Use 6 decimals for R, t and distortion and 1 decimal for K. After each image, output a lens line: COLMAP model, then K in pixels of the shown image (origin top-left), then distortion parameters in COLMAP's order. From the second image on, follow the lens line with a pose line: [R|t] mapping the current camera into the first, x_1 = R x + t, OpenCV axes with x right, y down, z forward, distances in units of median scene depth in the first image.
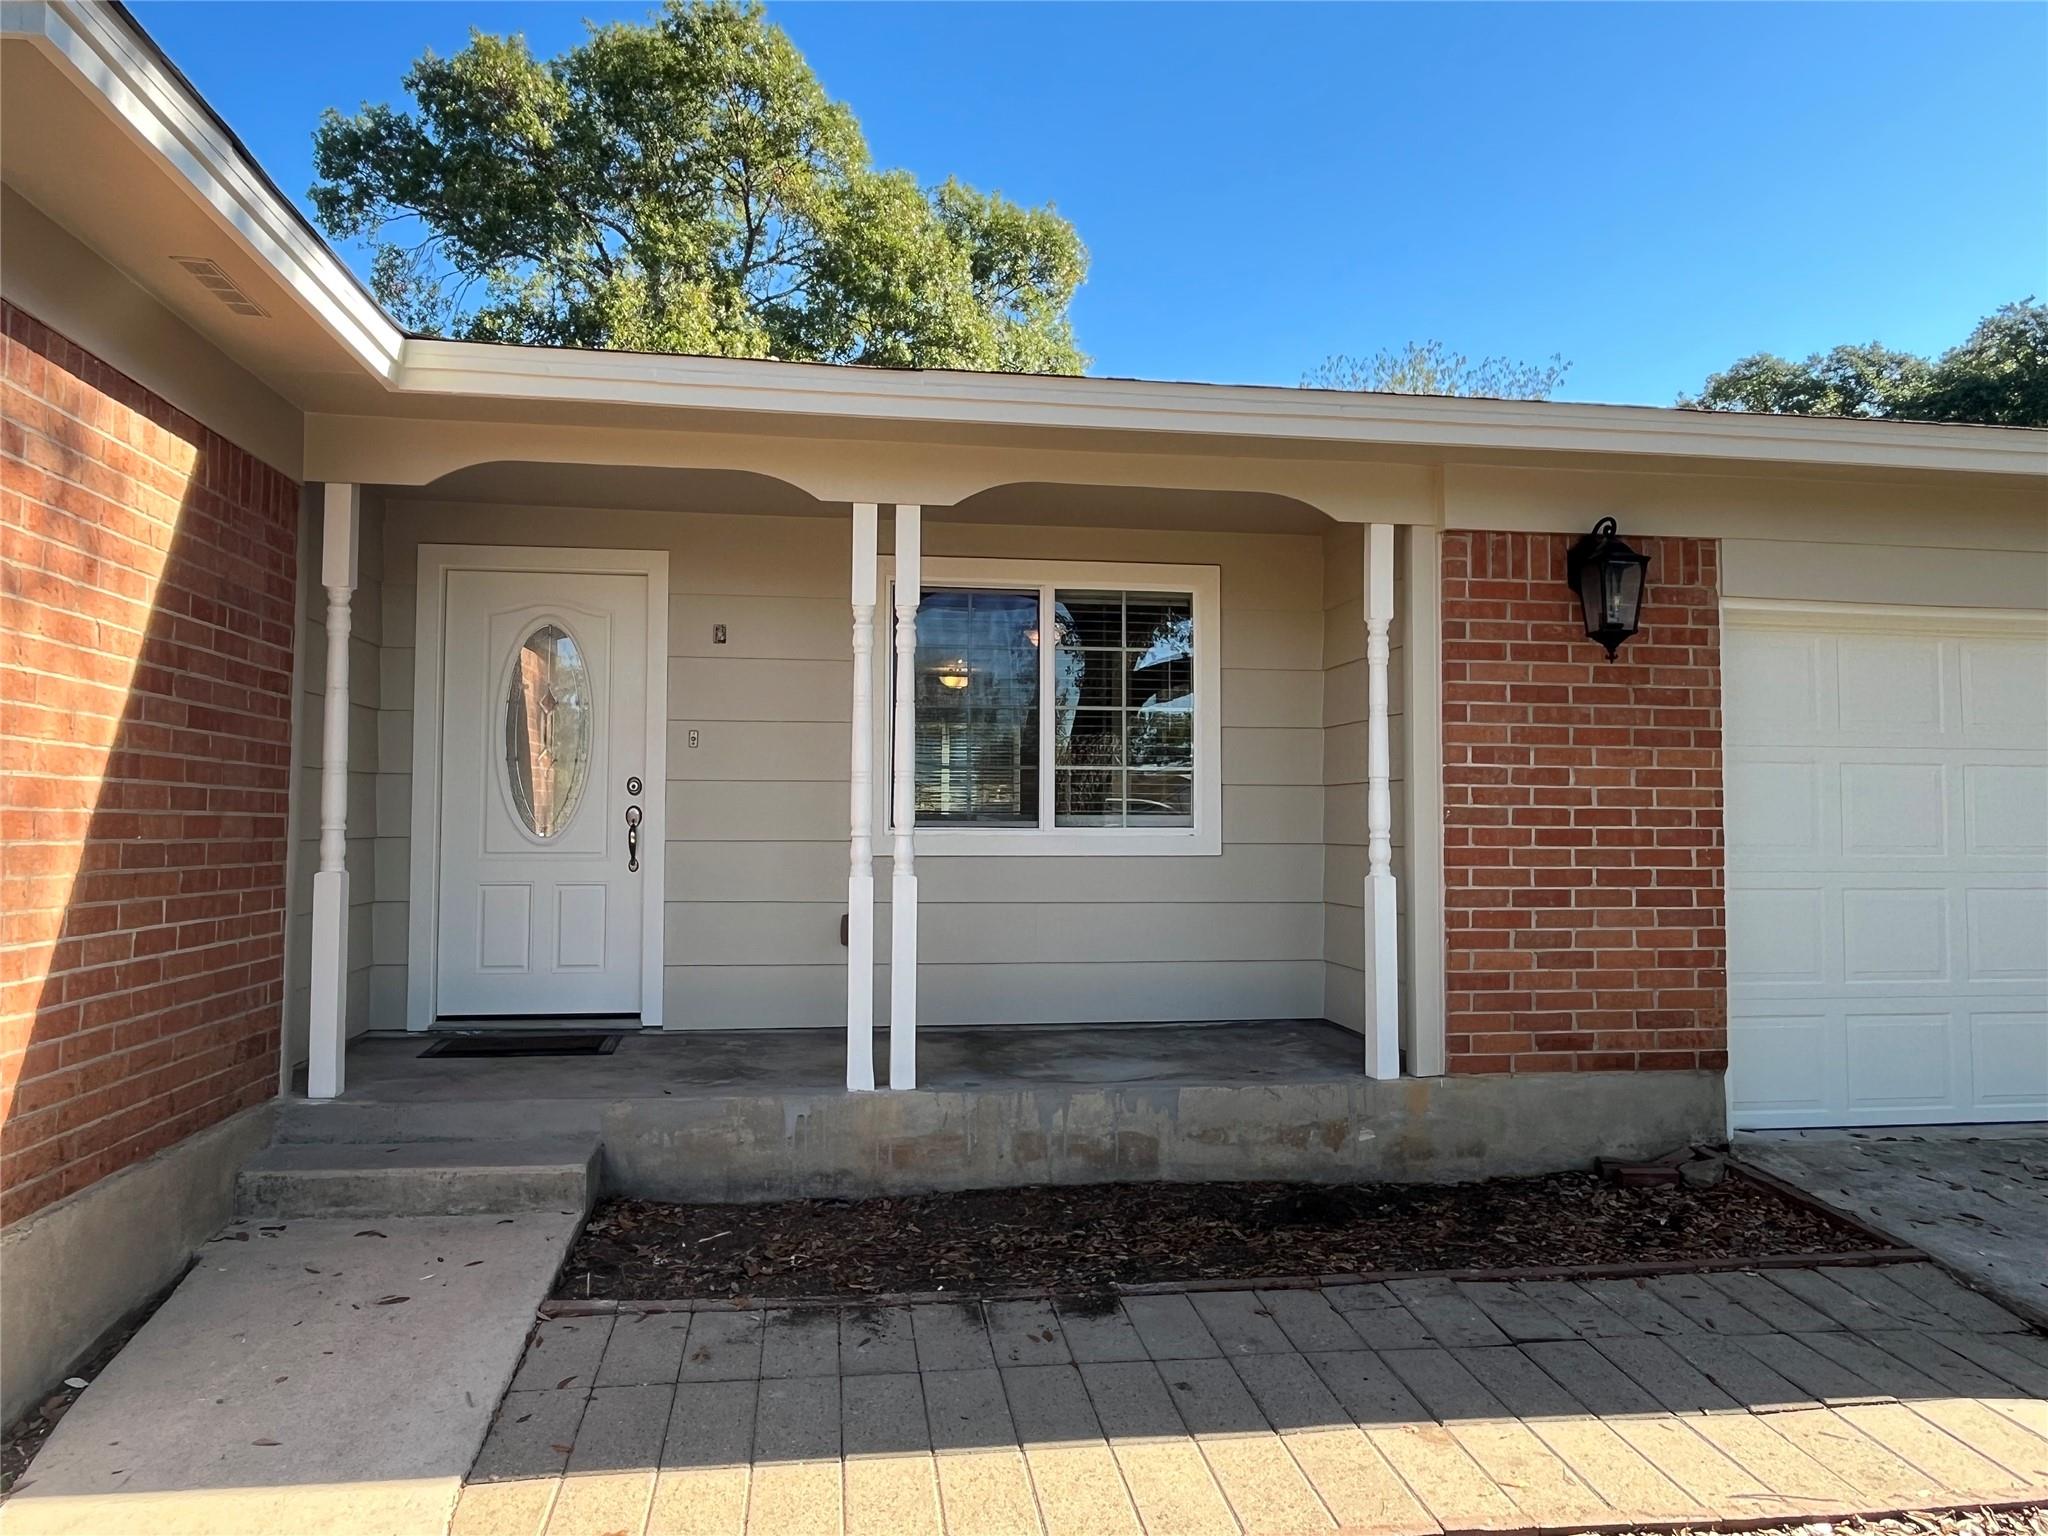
lens RADIAL K [[1382.3, 0, 1028.5], [0, 1382.3, 765.4], [0, 0, 1]] dist [-0.005873, -0.002154]
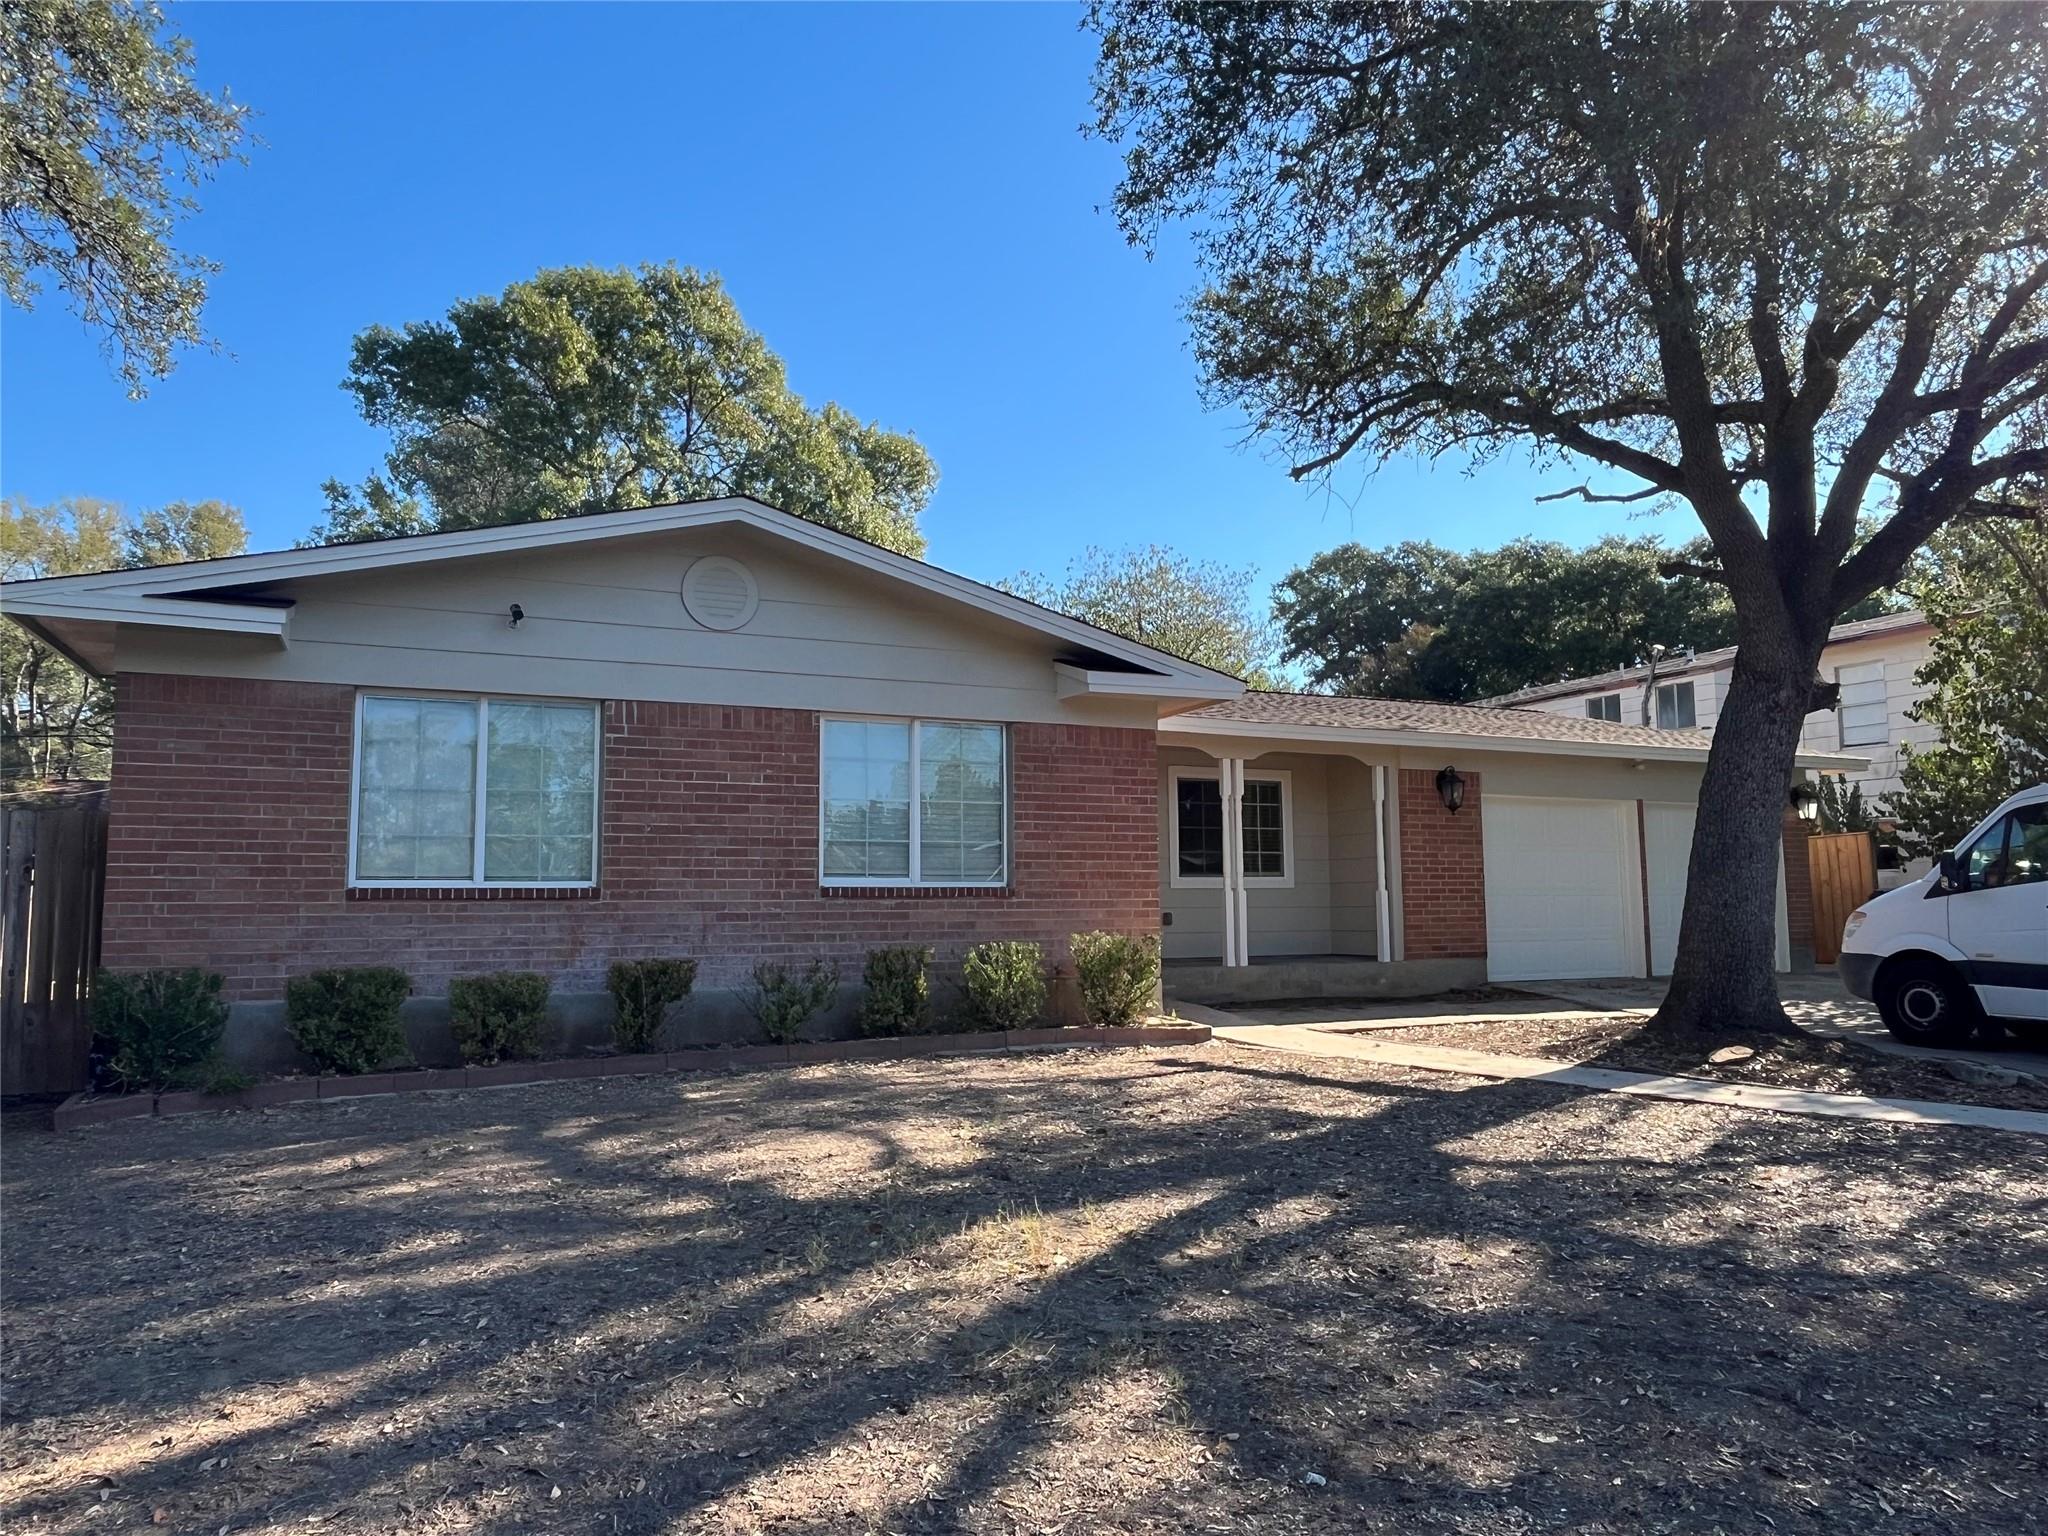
lens RADIAL K [[1382.3, 0, 1026.5], [0, 1382.3, 773.1], [0, 0, 1]] dist [-0.005873, -0.002154]
pose [[0.958001, 0.016917, 0.286265, -1.250256], [-0.001939, 0.998618, -0.052523, -0.010017], [-0.286758, 0.049762, 0.956710, -1.503372]]
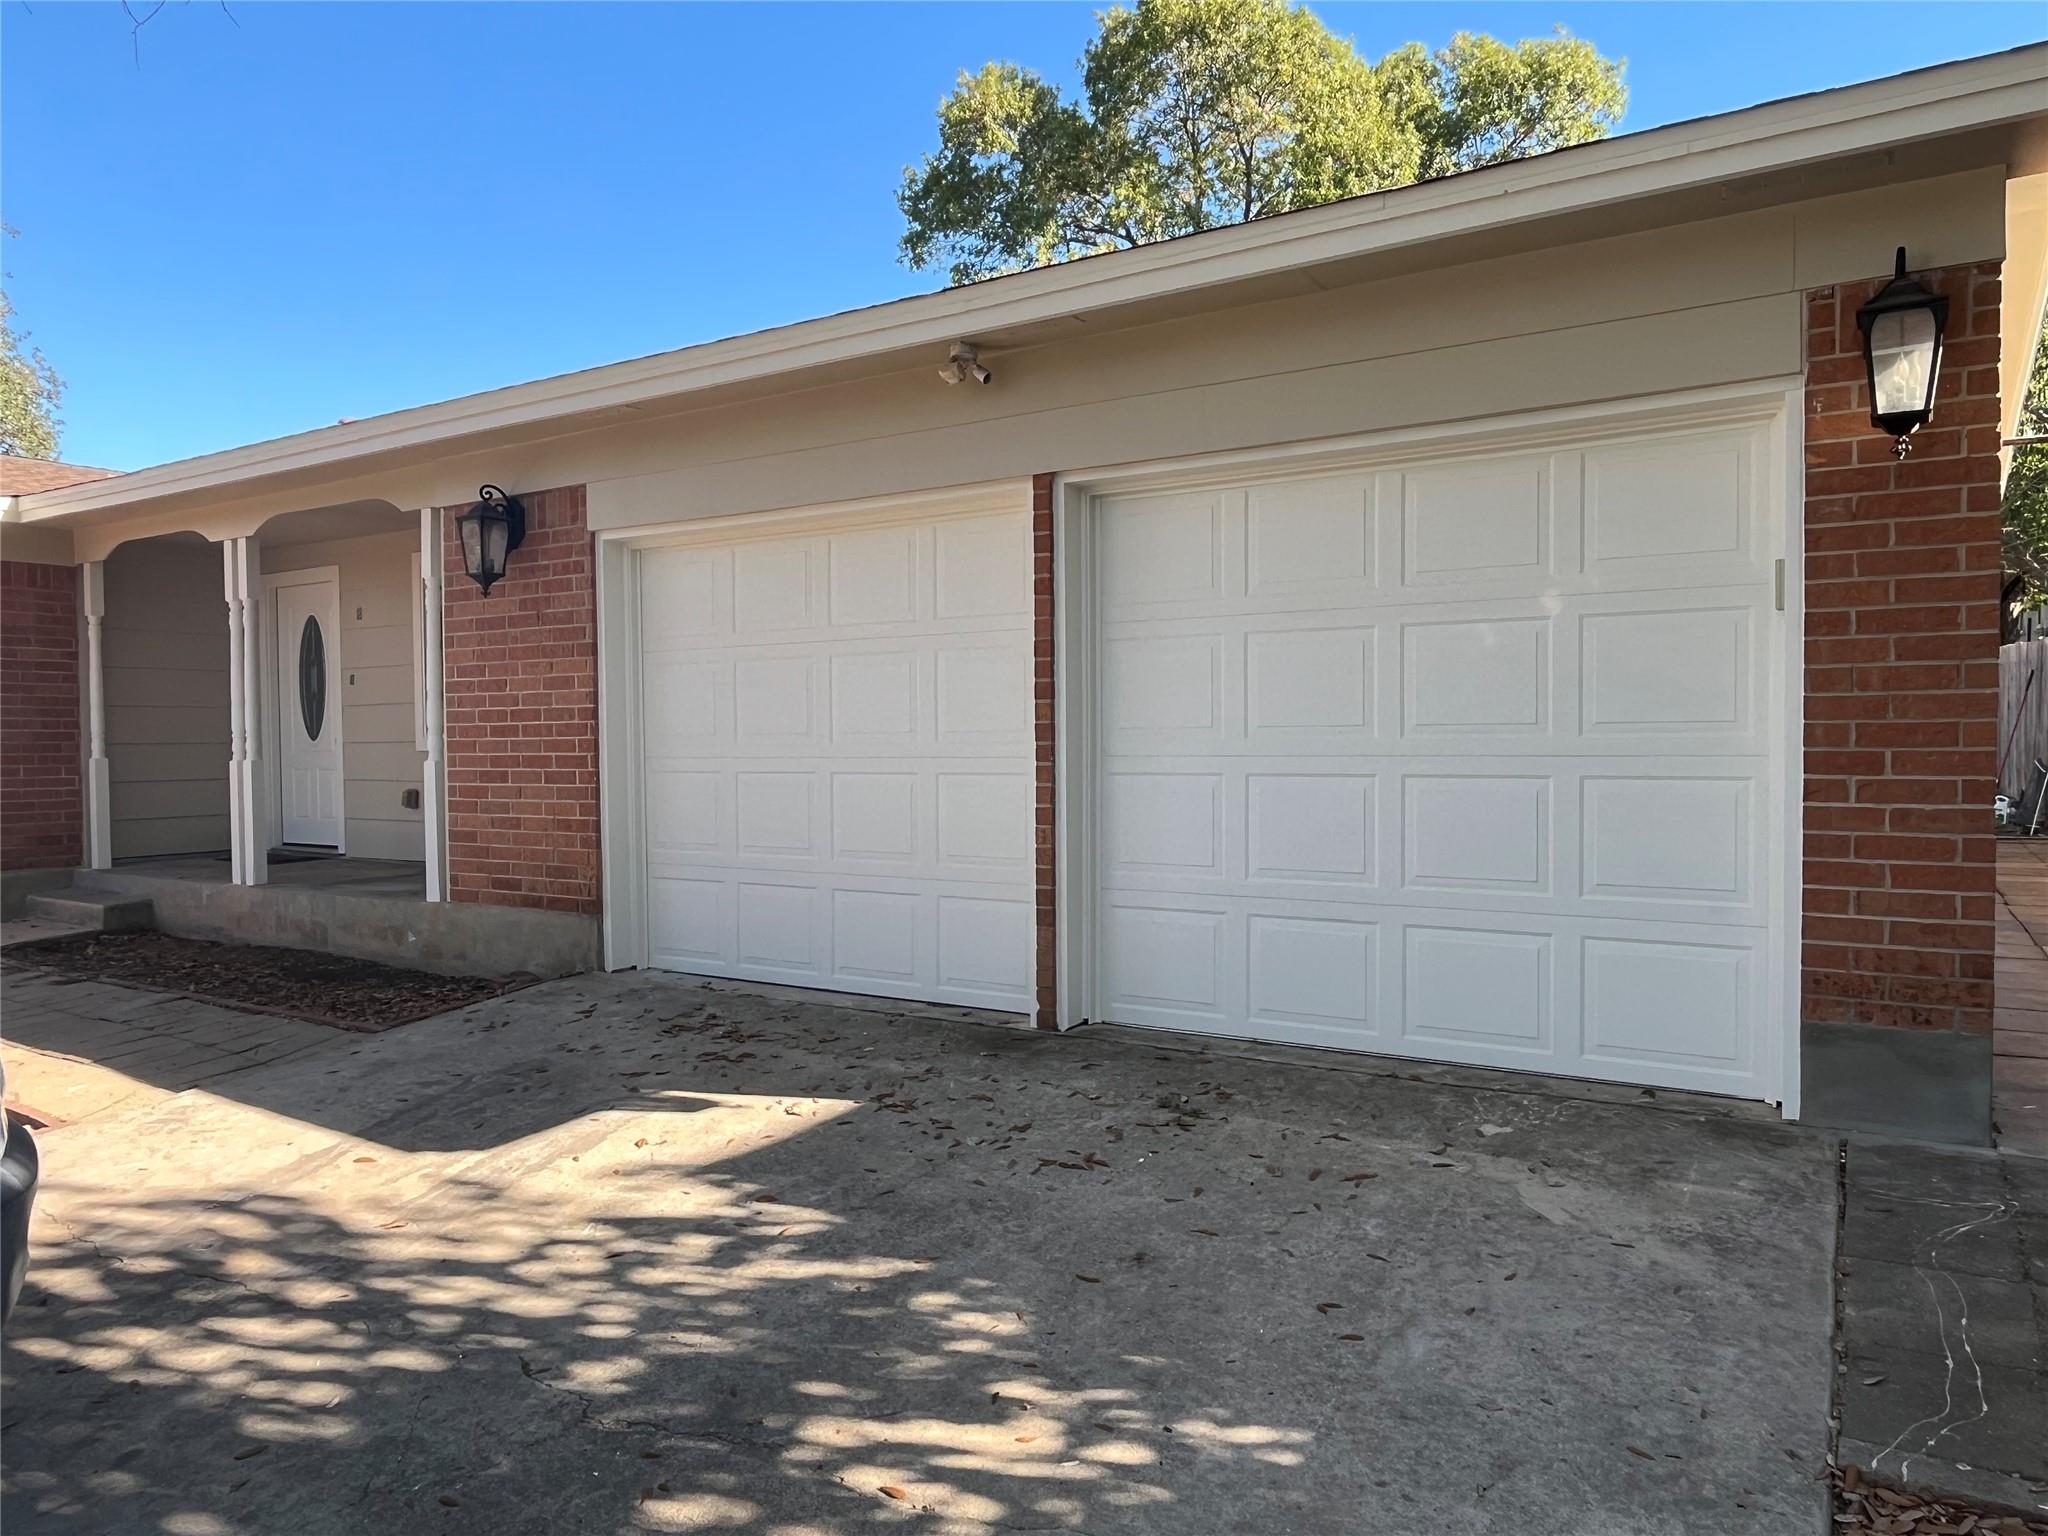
lens RADIAL K [[1382.3, 0, 1028.4], [0, 1382.3, 765.2], [0, 0, 1]] dist [-0.005873, -0.002154]
pose [[0.758124, -0.001011, -0.652109, 1.637068], [0.046938, 0.997490, 0.053022, 0.038138], [0.650418, -0.070806, 0.756269, 0.323277]]
